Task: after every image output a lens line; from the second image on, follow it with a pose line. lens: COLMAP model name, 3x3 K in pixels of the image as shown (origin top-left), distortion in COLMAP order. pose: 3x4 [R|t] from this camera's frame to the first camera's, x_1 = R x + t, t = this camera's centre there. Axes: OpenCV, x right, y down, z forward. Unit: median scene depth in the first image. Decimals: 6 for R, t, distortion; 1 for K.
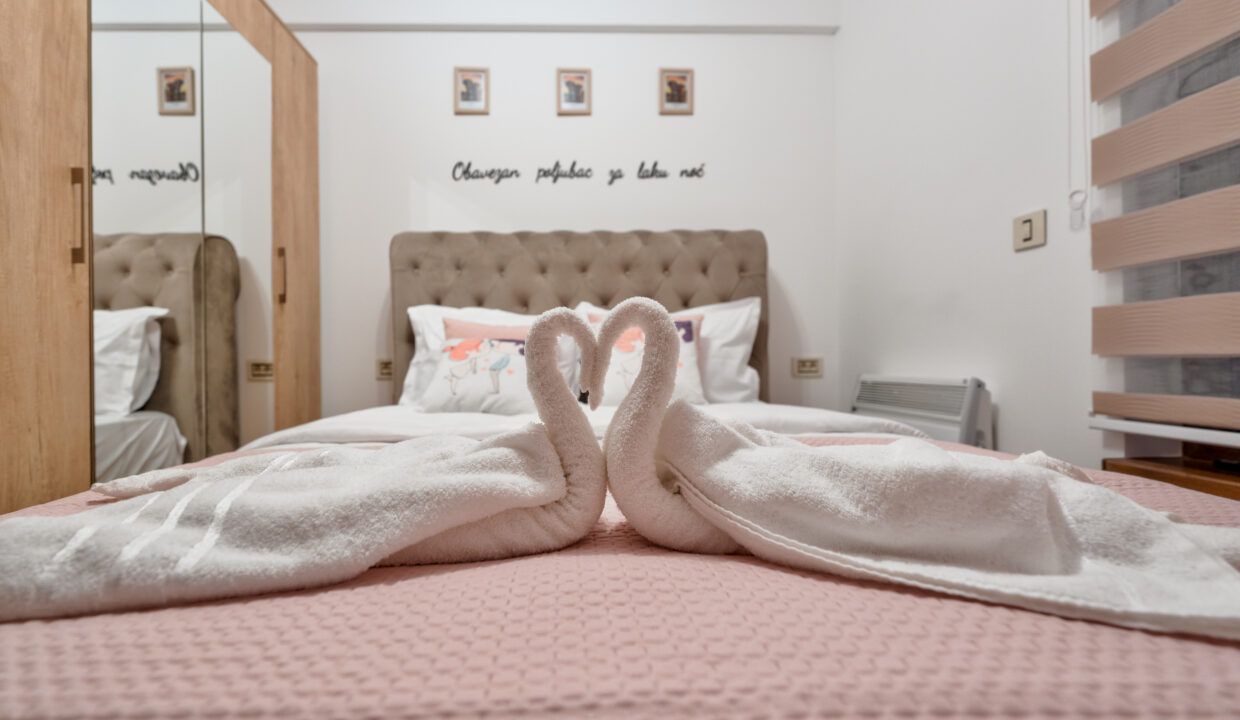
lens RADIAL K [[517.0, 0, 570.2], [0, 517.0, 359.2], [0, 0, 1]] dist [0.000094, -0.000284]
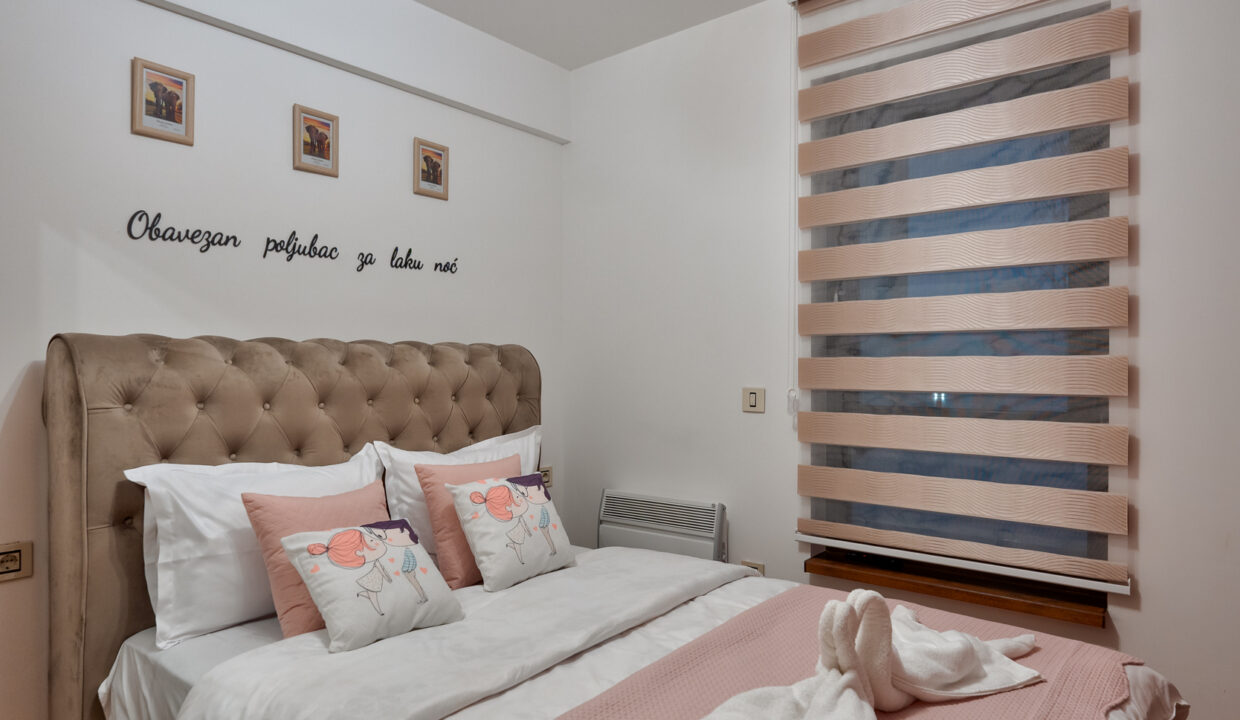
lens RADIAL K [[748.6, 0, 618.6], [0, 748.6, 371.3], [0, 0, 1]] dist [0.001978, 0.000408]
pose [[0.642045, -0.001490, 0.766665, -0.539090], [-0.003267, 0.999984, 0.004679, -0.195228], [-0.766660, -0.005509, 0.642030, -0.021556]]
